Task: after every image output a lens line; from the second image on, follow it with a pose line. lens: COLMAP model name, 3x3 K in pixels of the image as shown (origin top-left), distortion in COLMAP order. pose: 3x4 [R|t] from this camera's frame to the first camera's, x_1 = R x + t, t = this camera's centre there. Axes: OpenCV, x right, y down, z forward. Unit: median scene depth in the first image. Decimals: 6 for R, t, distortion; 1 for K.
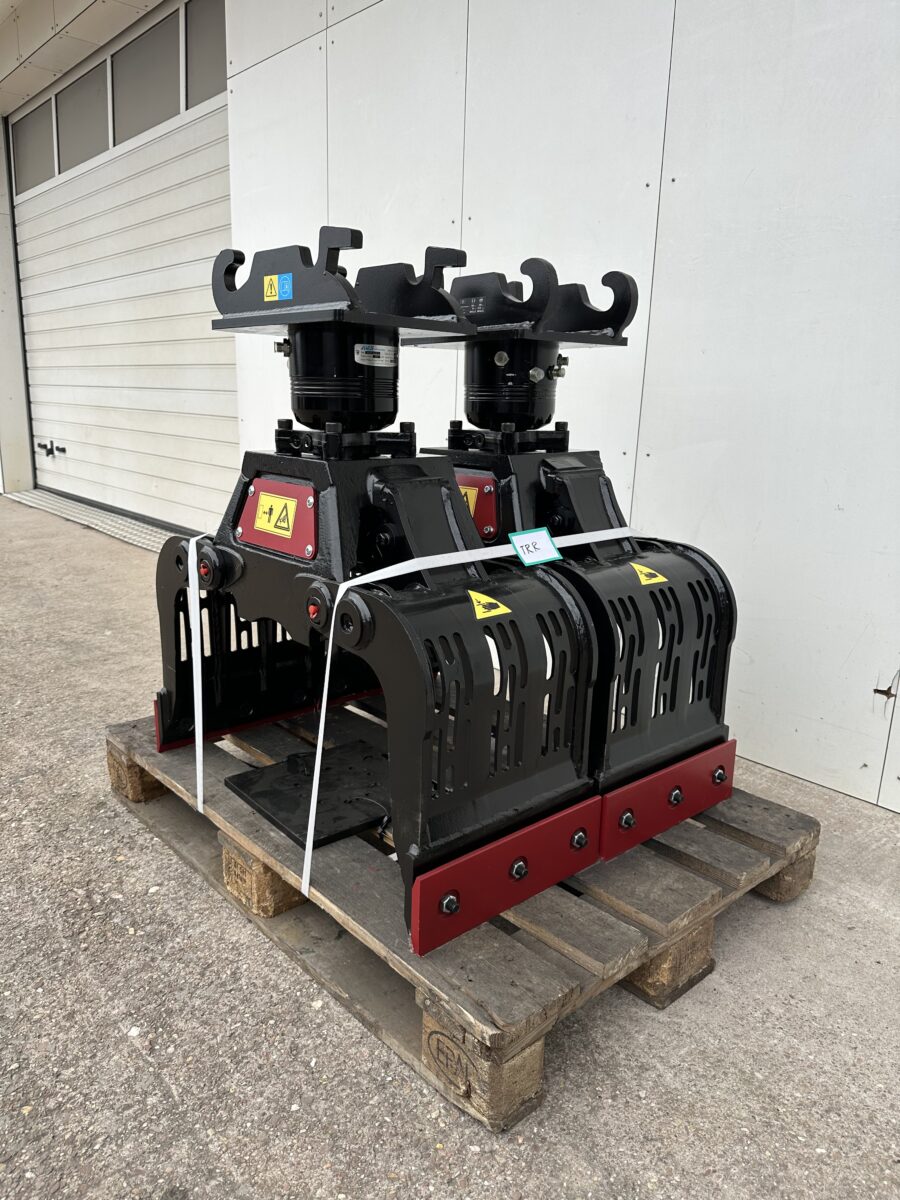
lens RADIAL K [[824.1, 0, 450.0], [0, 824.1, 600.0], [0, 0, 1]] dist [0.021299, -0.024498]
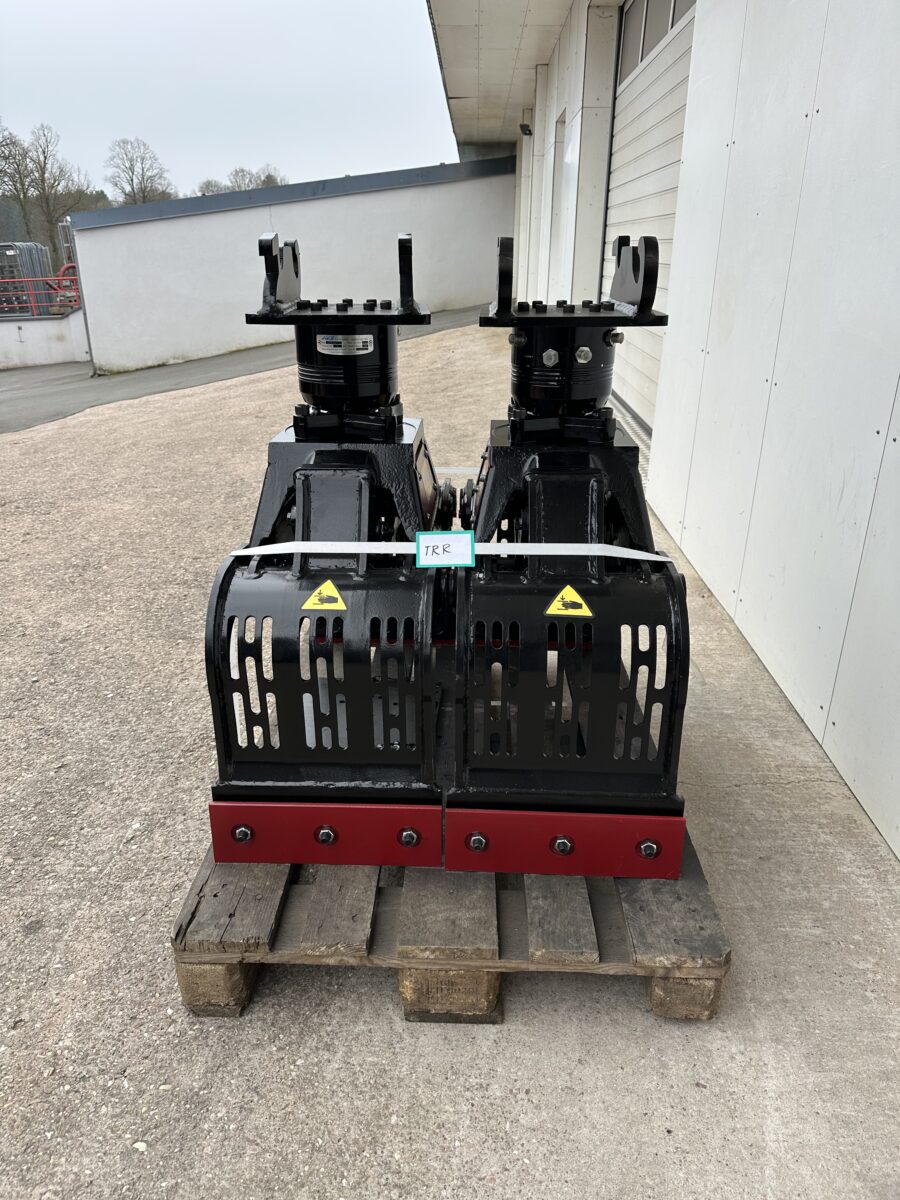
lens RADIAL K [[824.1, 0, 450.0], [0, 824.1, 600.0], [0, 0, 1]] dist [0.021299, -0.024498]
pose [[0.735150, 0.241110, -0.633577, 0.749570], [-0.148426, 0.969183, 0.196605, -0.201488], [0.661456, -0.050495, 0.748282, 0.268517]]
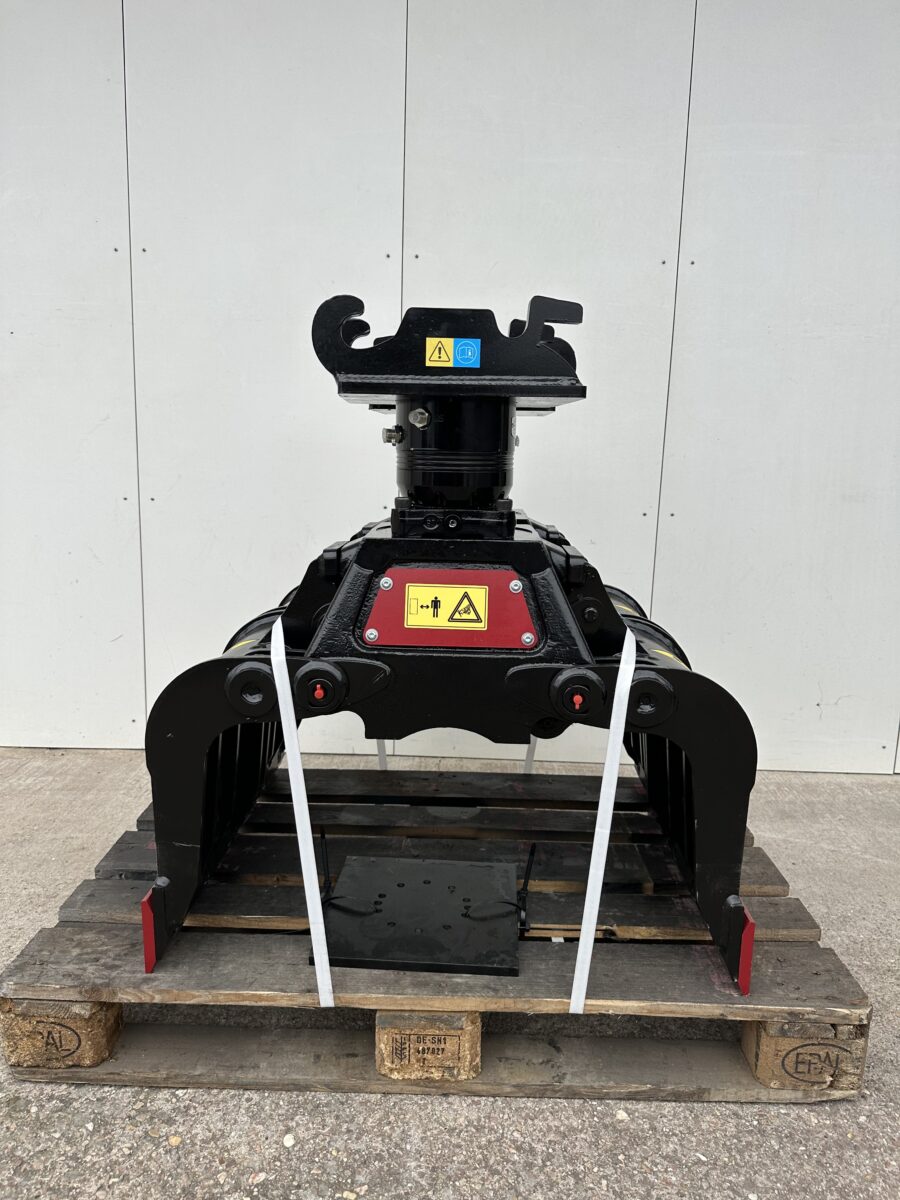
lens RADIAL K [[824.1, 0, 450.0], [0, 824.1, 600.0], [0, 0, 1]] dist [0.021299, -0.024498]
pose [[0.695892, -0.126633, 0.706893, -0.861281], [0.166317, 0.985988, 0.012901, -0.127062], [-0.698622, 0.108591, 0.707202, 0.400750]]
